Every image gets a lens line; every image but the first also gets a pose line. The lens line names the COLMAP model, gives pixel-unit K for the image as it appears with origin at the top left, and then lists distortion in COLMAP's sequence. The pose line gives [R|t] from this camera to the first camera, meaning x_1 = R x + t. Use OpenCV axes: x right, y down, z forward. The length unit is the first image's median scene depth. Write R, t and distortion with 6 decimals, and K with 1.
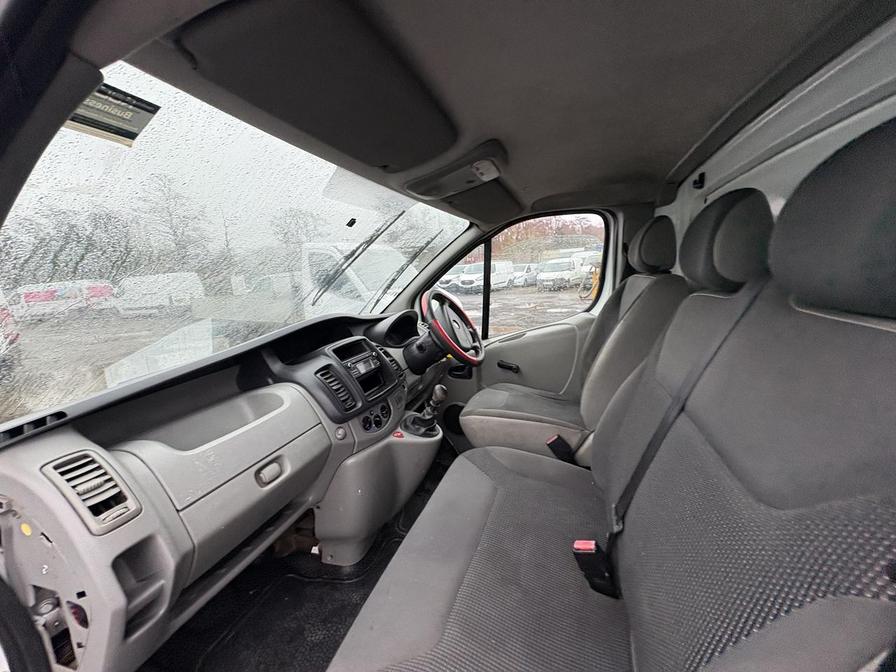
lens RADIAL K [[356.3, 0, 450.4], [0, 356.3, 337.8], [0, 0, 1]] dist [-0.003075, 0.001080]
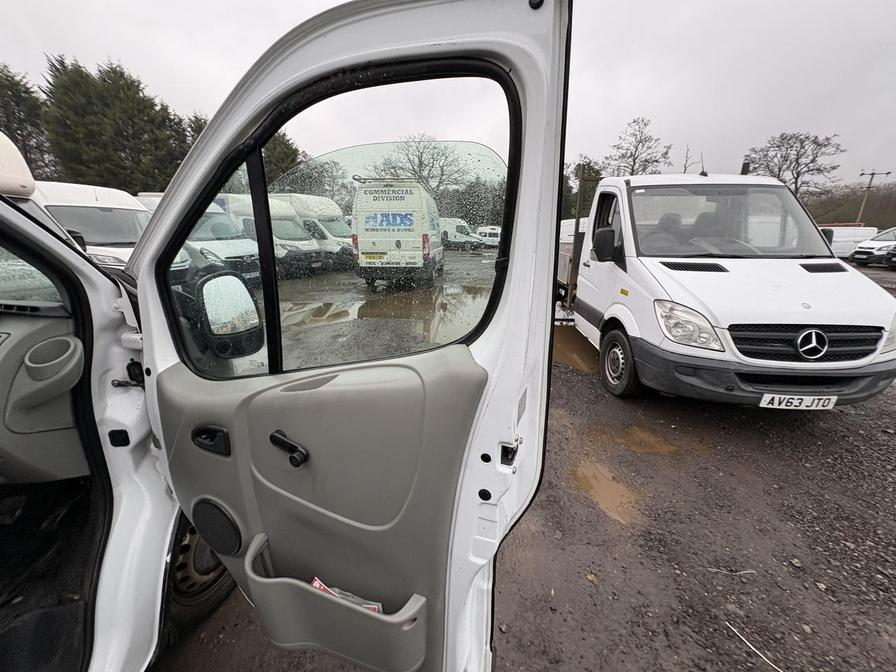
lens RADIAL K [[356.3, 0, 447.3], [0, 356.3, 336.5], [0, 0, 1]] dist [-0.003075, 0.001080]
pose [[0.426930, 0.319172, -0.846085, 1.107238], [-0.200633, 0.945754, 0.255532, -0.568428], [0.881746, 0.060658, 0.467807, 2.755031]]
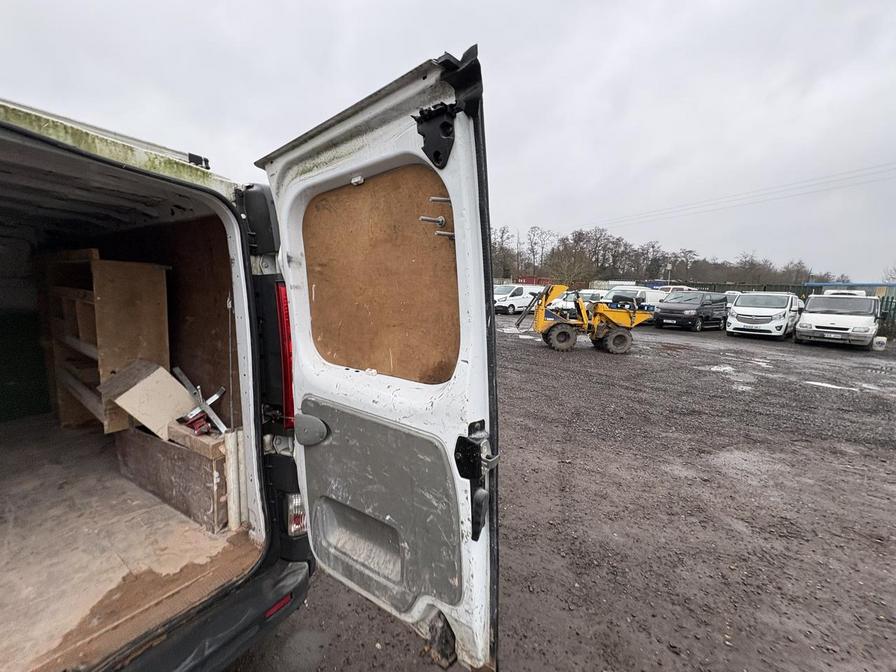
lens RADIAL K [[356.3, 0, 448.3], [0, 356.3, 336.9], [0, 0, 1]] dist [-0.003075, 0.001080]
pose [[0.957827, 0.152928, -0.243270, 4.386022], [-0.163401, 0.986283, -0.023345, -0.302712], [0.236363, 0.062111, 0.969678, -0.035707]]
